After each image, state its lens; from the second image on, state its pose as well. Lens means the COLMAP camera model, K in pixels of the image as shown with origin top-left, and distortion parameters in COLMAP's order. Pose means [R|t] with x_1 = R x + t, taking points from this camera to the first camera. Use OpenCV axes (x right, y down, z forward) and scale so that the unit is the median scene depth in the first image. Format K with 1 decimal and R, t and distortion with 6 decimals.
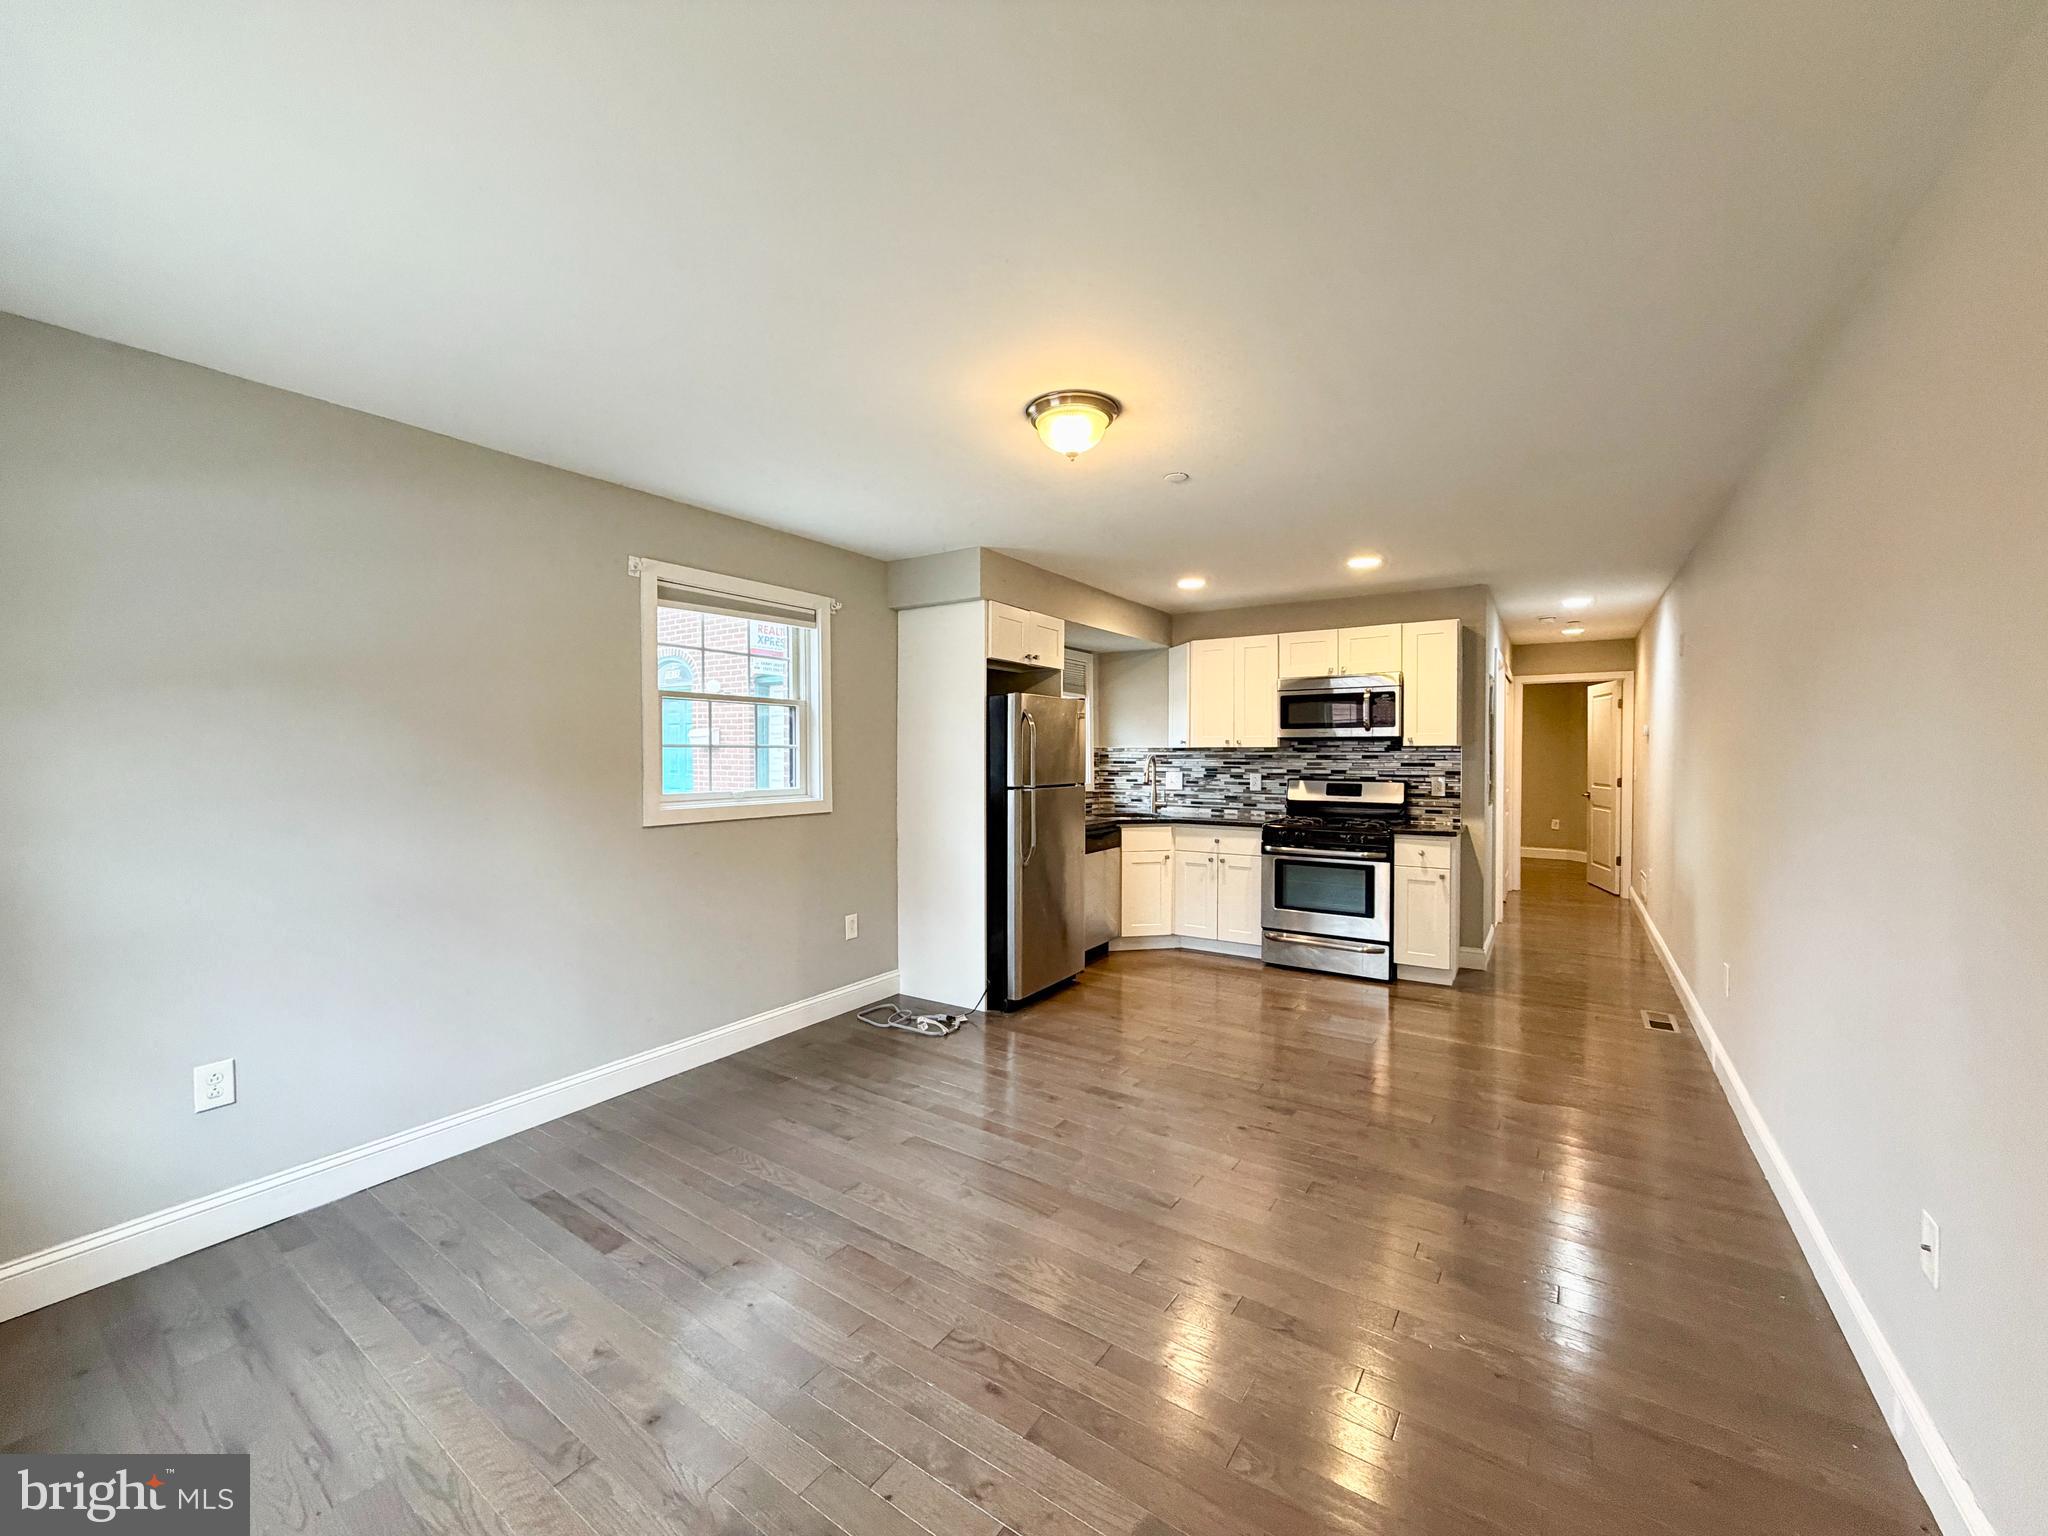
lens RADIAL K [[817.5, 0, 1017.8], [0, 817.5, 760.9], [0, 0, 1]] dist [-0.000063, 0.000016]
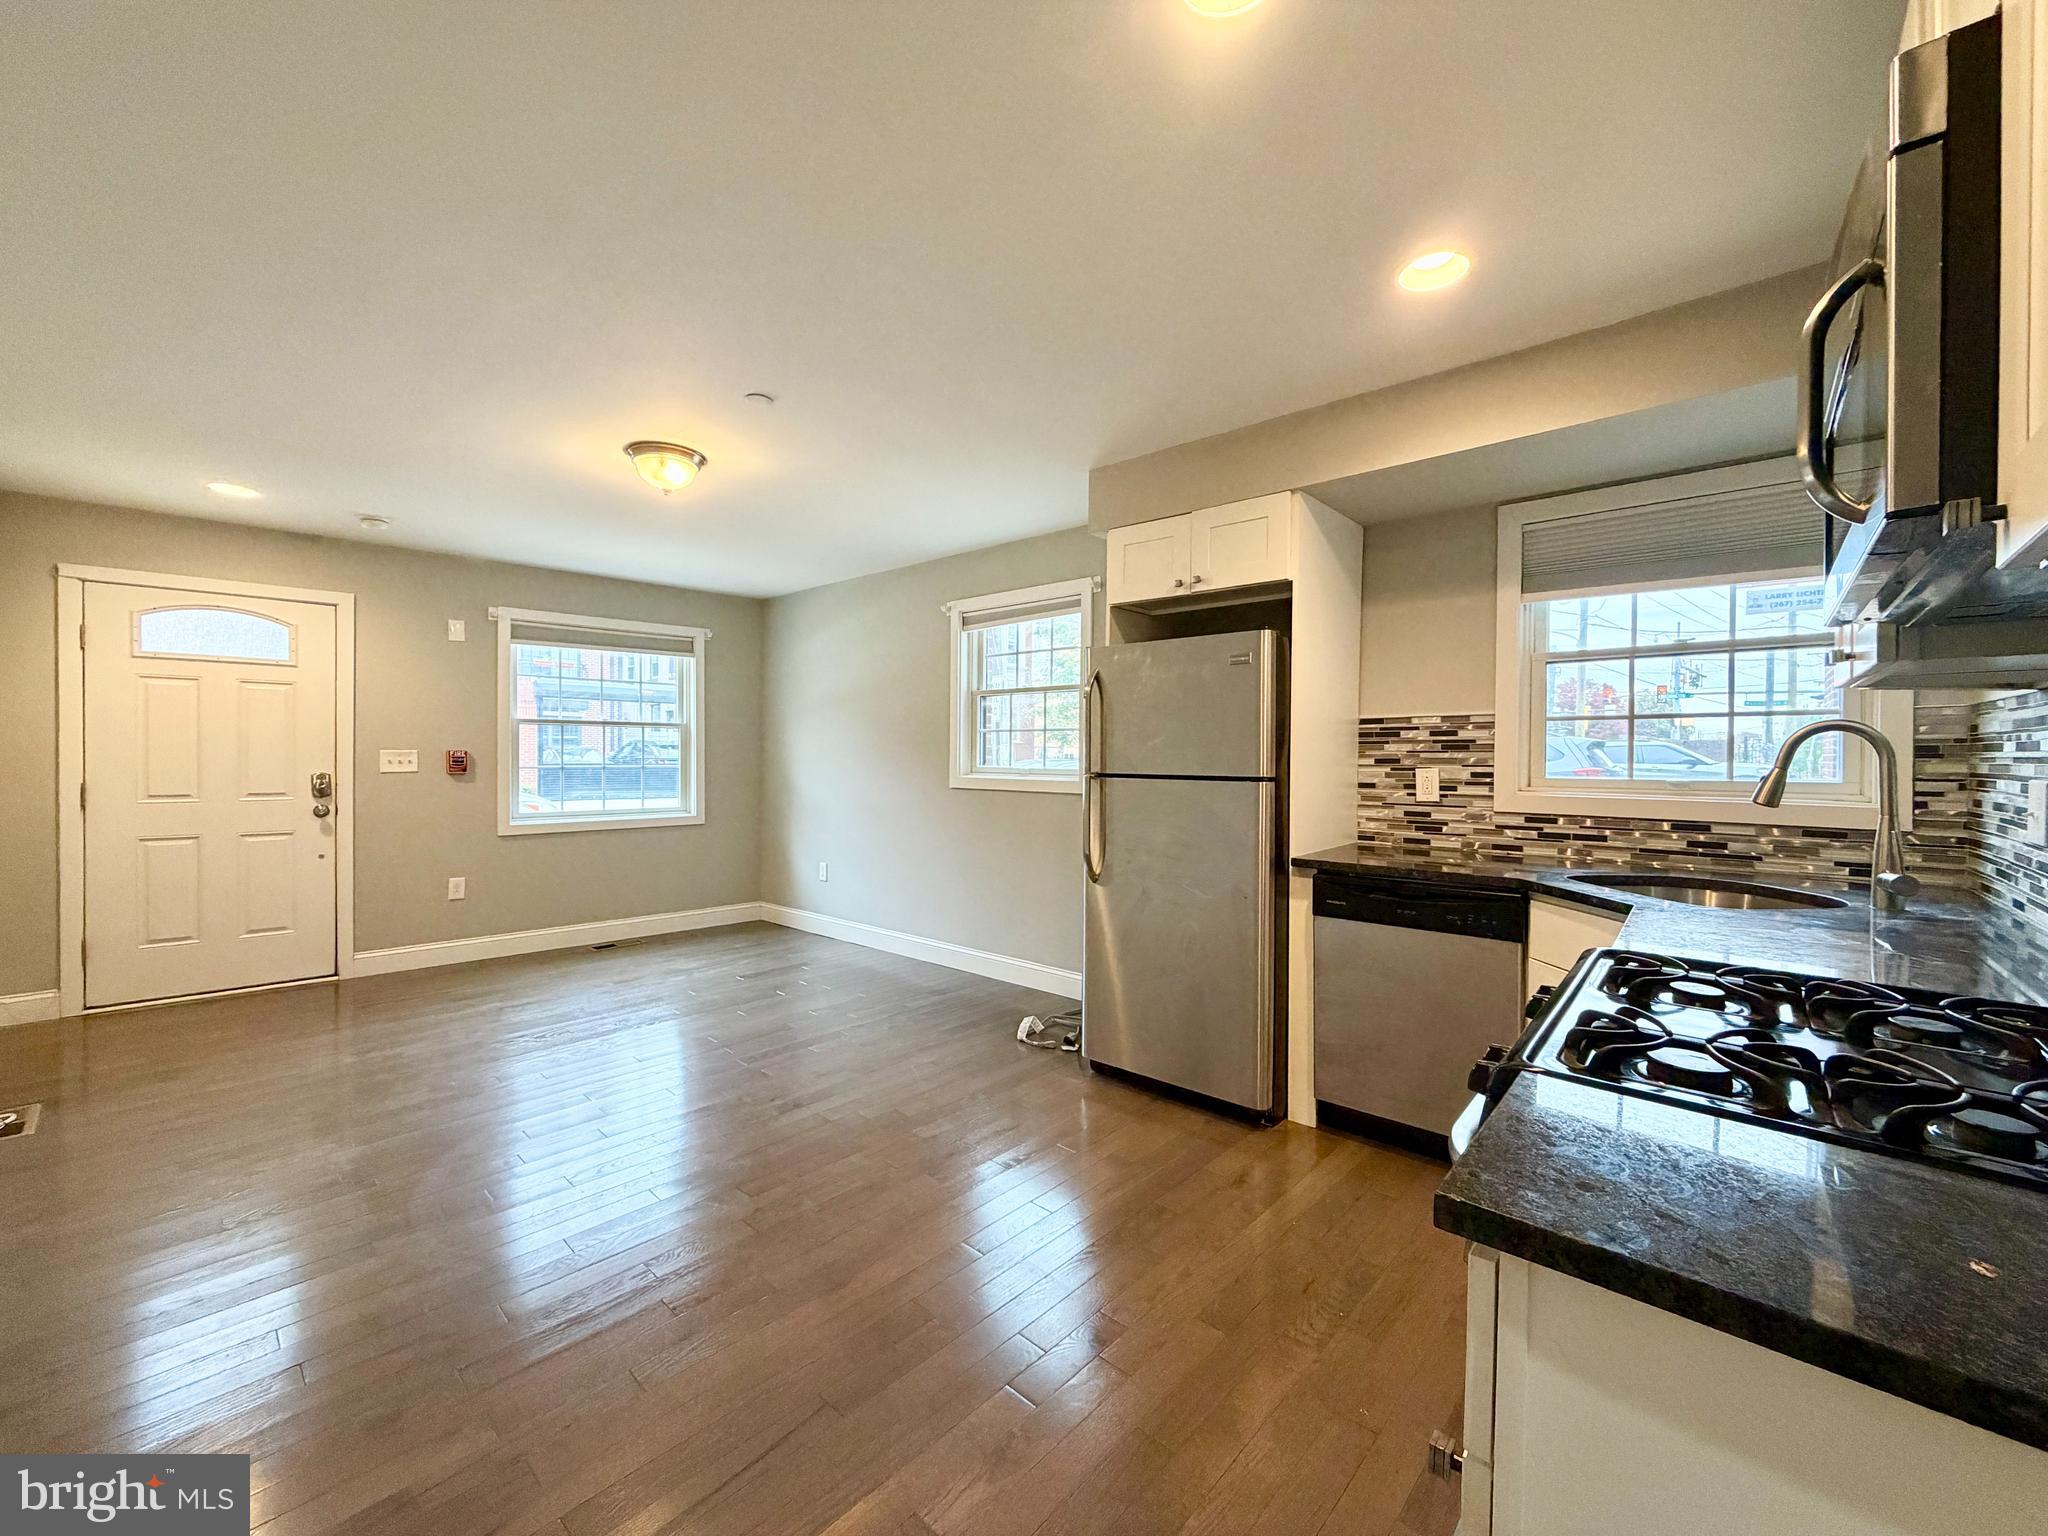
lens RADIAL K [[817.5, 0, 1017.8], [0, 817.5, 760.9], [0, 0, 1]] dist [-0.000063, 0.000016]
pose [[-0.139923, 0.005199, -0.990149, 0.865452], [-0.016324, 0.999838, 0.007556, 0.018973], [0.990028, 0.017220, -0.139815, 1.192499]]
